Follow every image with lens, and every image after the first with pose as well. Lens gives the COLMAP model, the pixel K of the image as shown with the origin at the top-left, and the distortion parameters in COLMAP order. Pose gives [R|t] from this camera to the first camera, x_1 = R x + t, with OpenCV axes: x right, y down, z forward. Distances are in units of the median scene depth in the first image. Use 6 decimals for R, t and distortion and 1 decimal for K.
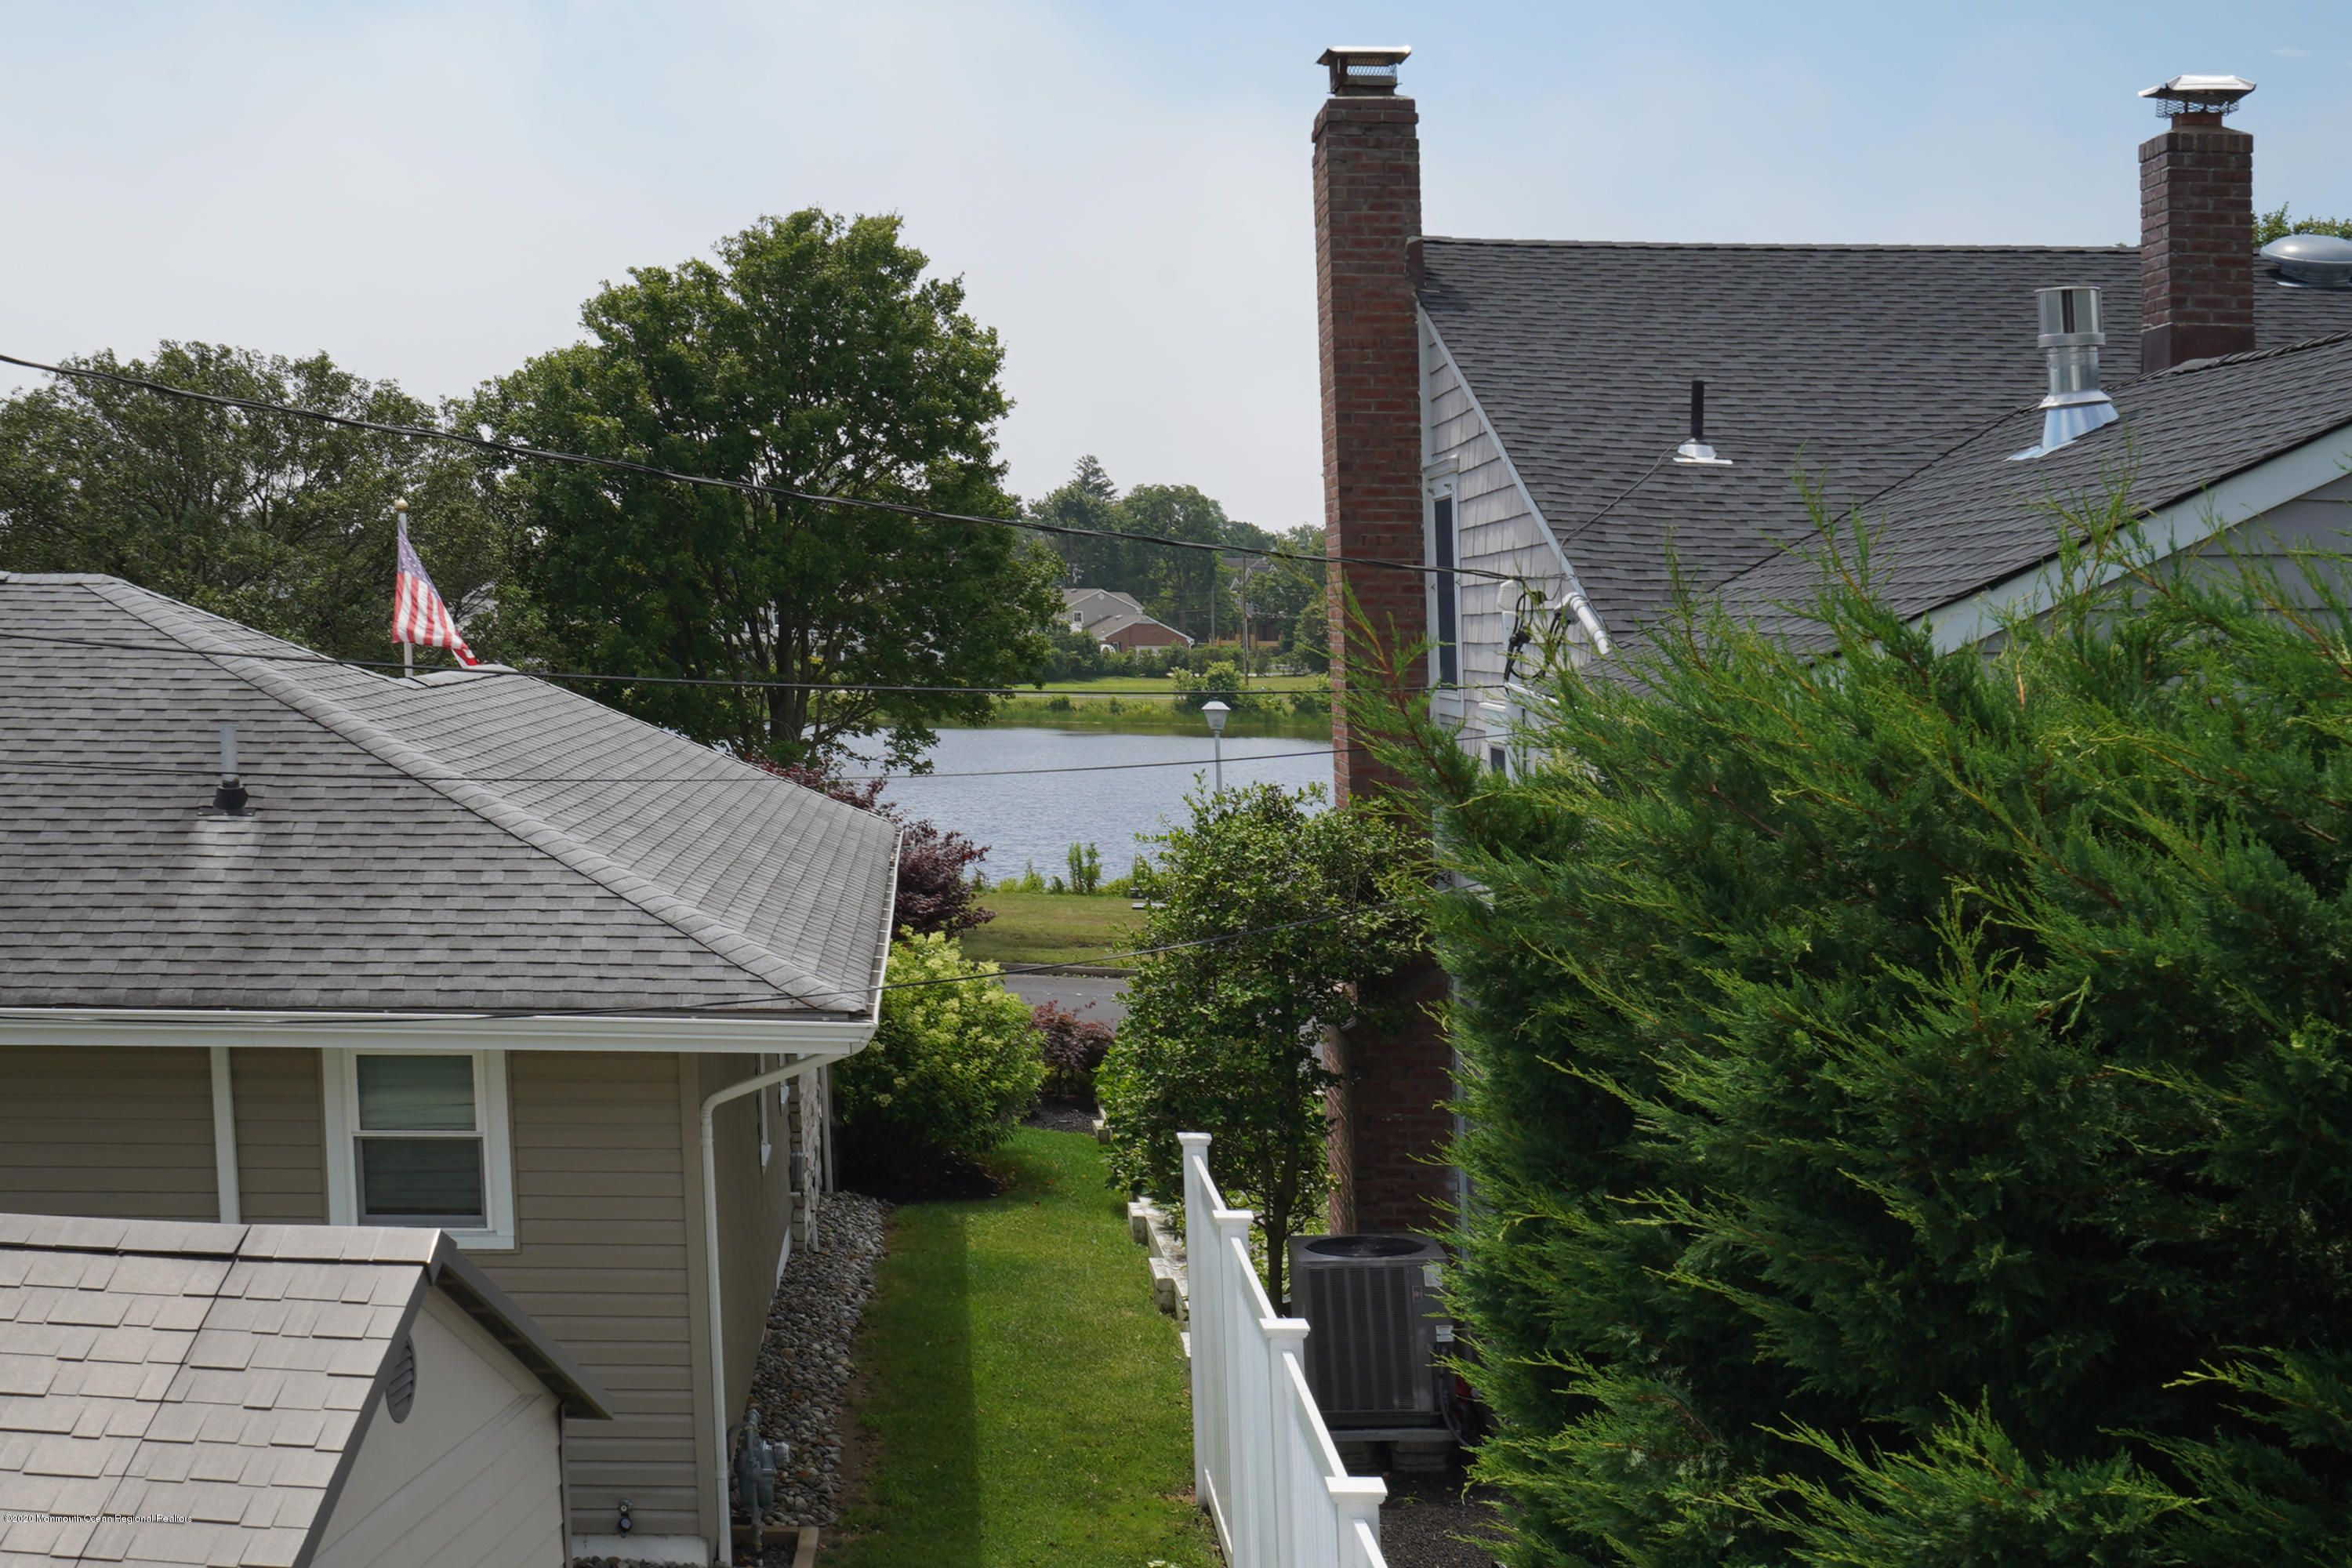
lens RADIAL K [[2047.3, 0, 1176.0], [0, 2047.3, 784.0], [0, 0, 1]] dist [0.008493, 0.012020]
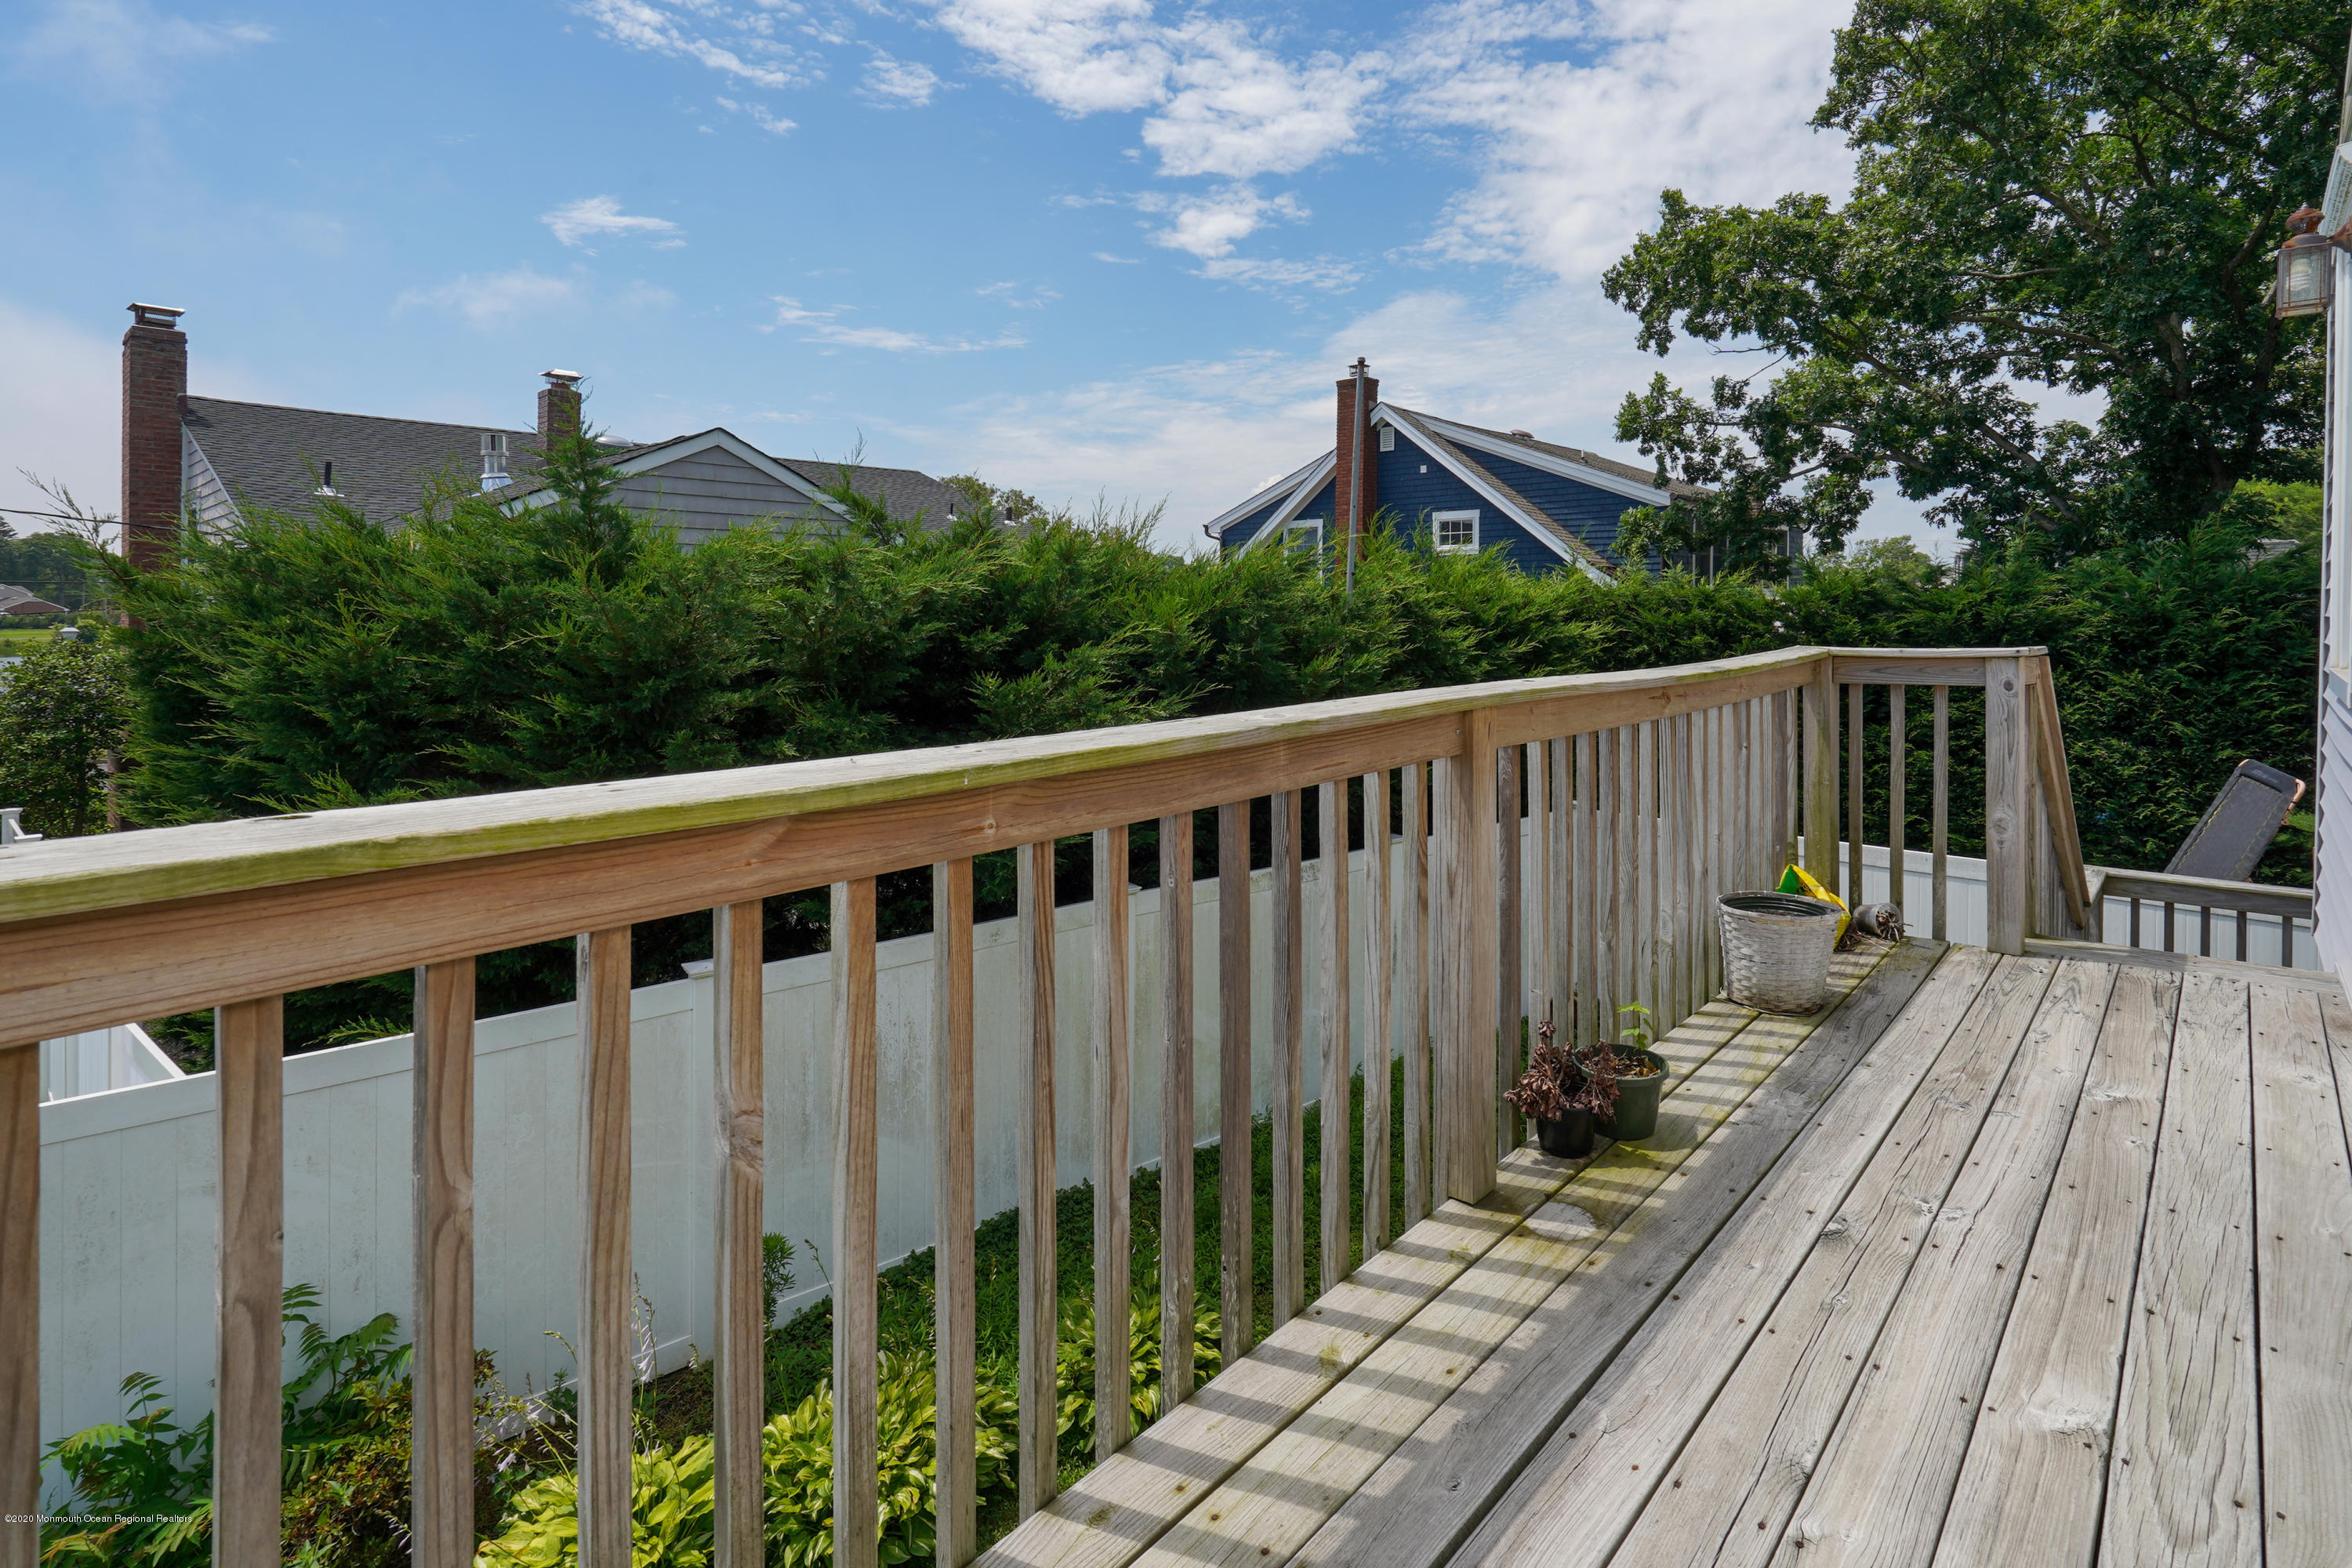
lens RADIAL K [[1136.9, 0, 1176.0], [0, 1136.9, 784.0], [0, 0, 1]] dist [0.003297, -0.000007]
pose [[0.805089, -0.025032, 0.592626, 0.262998], [0.103614, 0.989683, -0.098957, 0.383789], [-0.584034, 0.141074, 0.799376, -0.502519]]
